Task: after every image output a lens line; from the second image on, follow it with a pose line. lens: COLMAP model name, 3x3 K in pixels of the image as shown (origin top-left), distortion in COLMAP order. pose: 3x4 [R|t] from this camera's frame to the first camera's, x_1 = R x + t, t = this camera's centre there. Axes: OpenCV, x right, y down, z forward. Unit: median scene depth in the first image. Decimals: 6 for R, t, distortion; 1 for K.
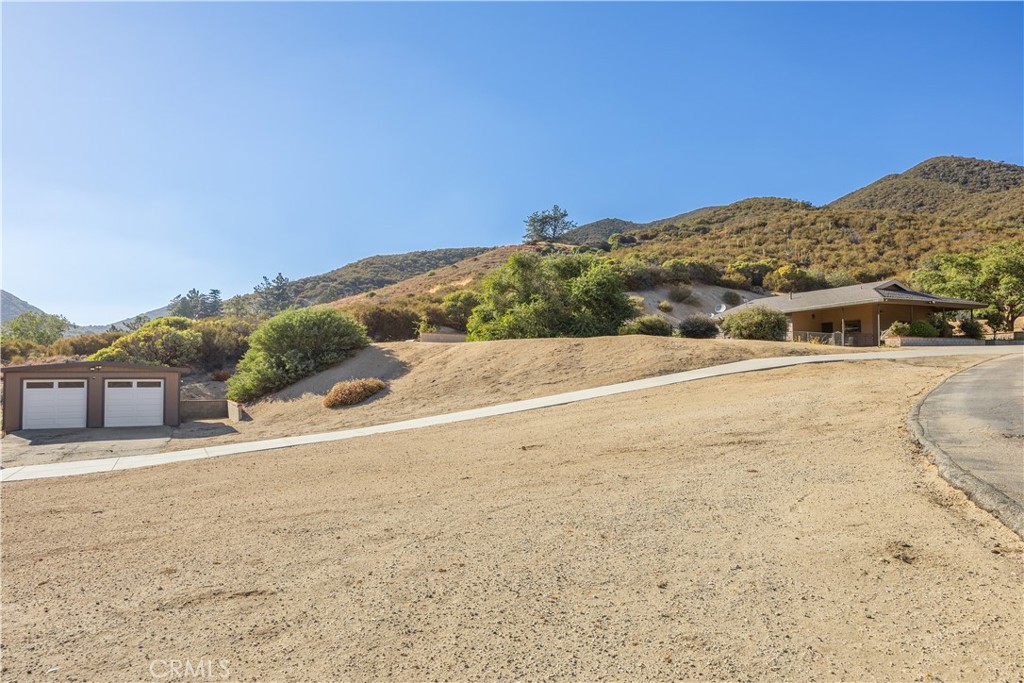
lens RADIAL K [[765.6, 0, 508.0], [0, 765.6, 342.0], [0, 0, 1]] dist [0.009711, -0.010374]
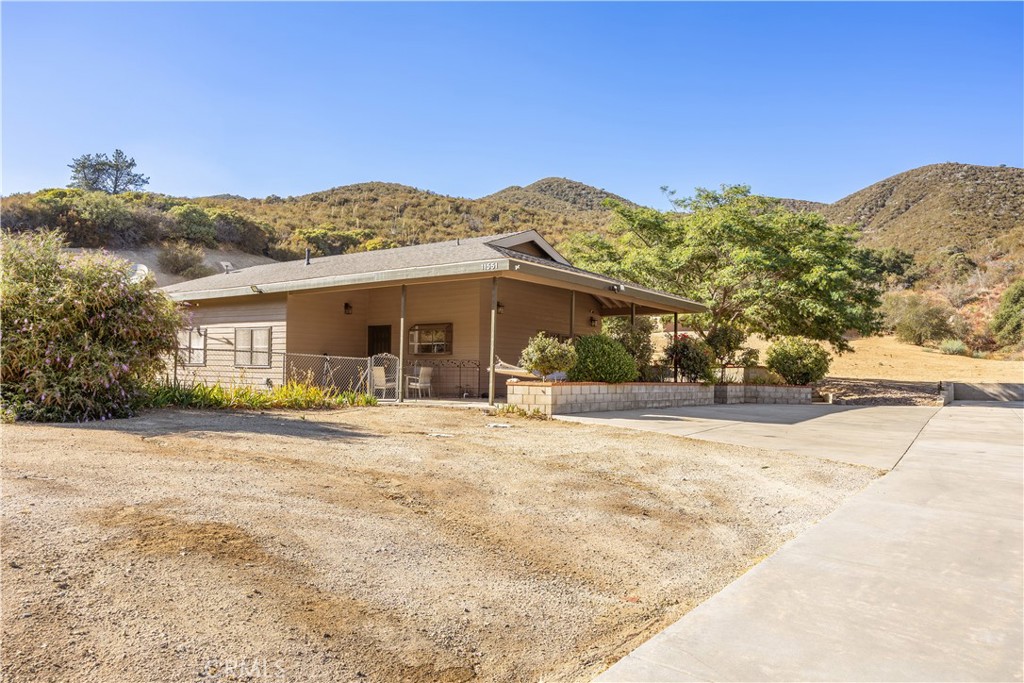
lens RADIAL K [[765.6, 0, 510.5], [0, 765.6, 340.4], [0, 0, 1]] dist [0.009711, -0.010374]
pose [[0.890924, 0.044542, 0.451963, 0.116197], [-0.046542, 0.998894, -0.006699, -0.007087], [-0.451761, -0.015067, 0.892012, 0.239023]]
